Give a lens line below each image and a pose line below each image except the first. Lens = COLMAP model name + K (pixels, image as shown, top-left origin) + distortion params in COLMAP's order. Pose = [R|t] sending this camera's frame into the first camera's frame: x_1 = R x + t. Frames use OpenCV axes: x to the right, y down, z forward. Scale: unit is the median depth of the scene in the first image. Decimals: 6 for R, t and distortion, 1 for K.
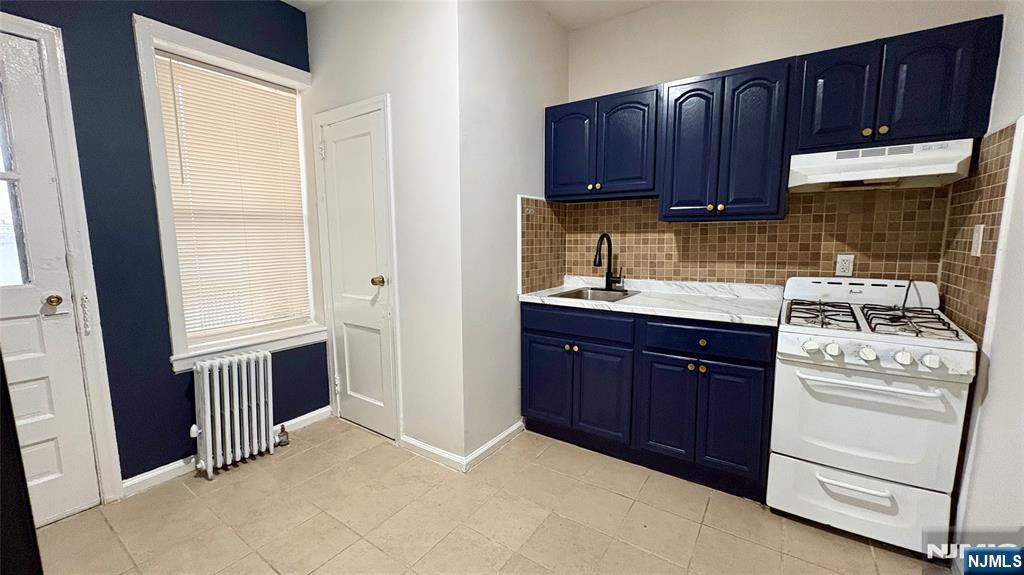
lens RADIAL K [[404.9, 0, 512.0], [0, 404.9, 287.5], [0, 0, 1]] dist [0.000417, 0.000013]
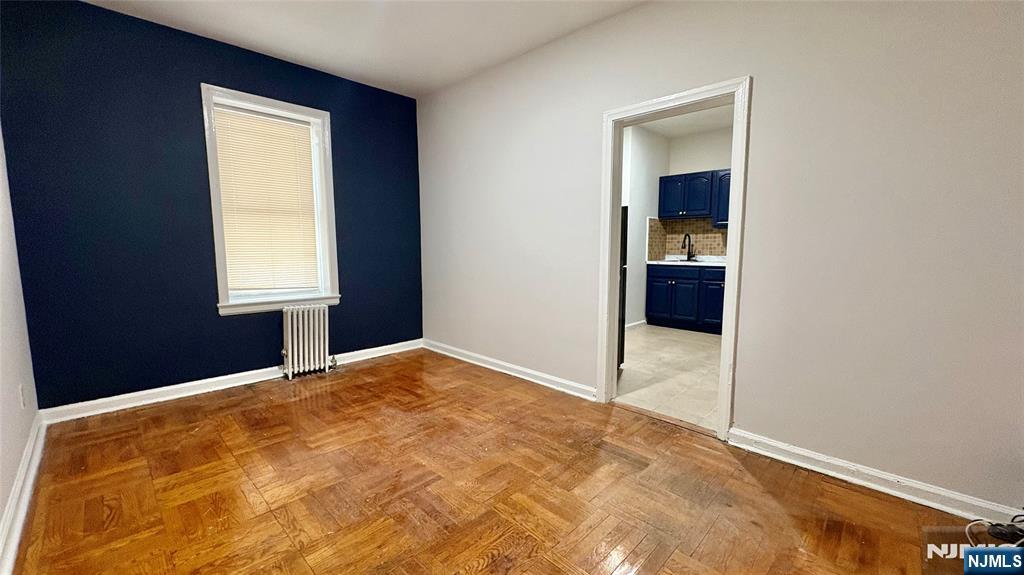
lens RADIAL K [[404.9, 0, 512.0], [0, 404.9, 287.5], [0, 0, 1]] dist [0.000417, 0.000013]
pose [[0.984912, 0.019992, -0.171897, -0.349339], [-0.023694, 0.999529, -0.019512, 0.240189], [0.171425, 0.023291, 0.984922, -1.424018]]
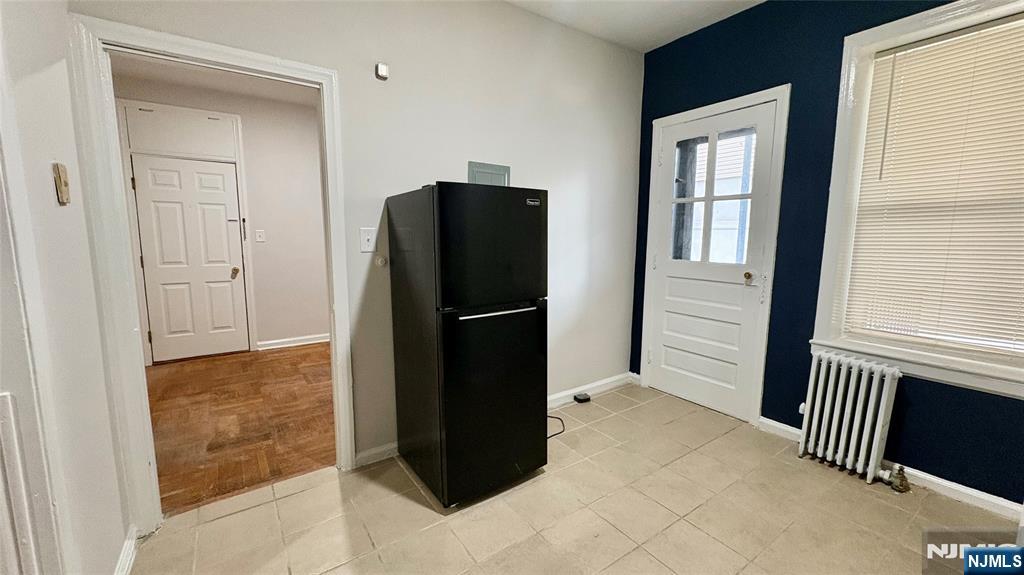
lens RADIAL K [[404.9, 0, 512.0], [0, 404.9, 287.5], [0, 0, 1]] dist [0.000417, 0.000013]
pose [[-0.350644, 0.120776, -0.928688, 0.433105], [-0.119216, 0.977825, 0.172179, -0.058737], [0.928890, 0.171088, -0.328470, 0.505763]]
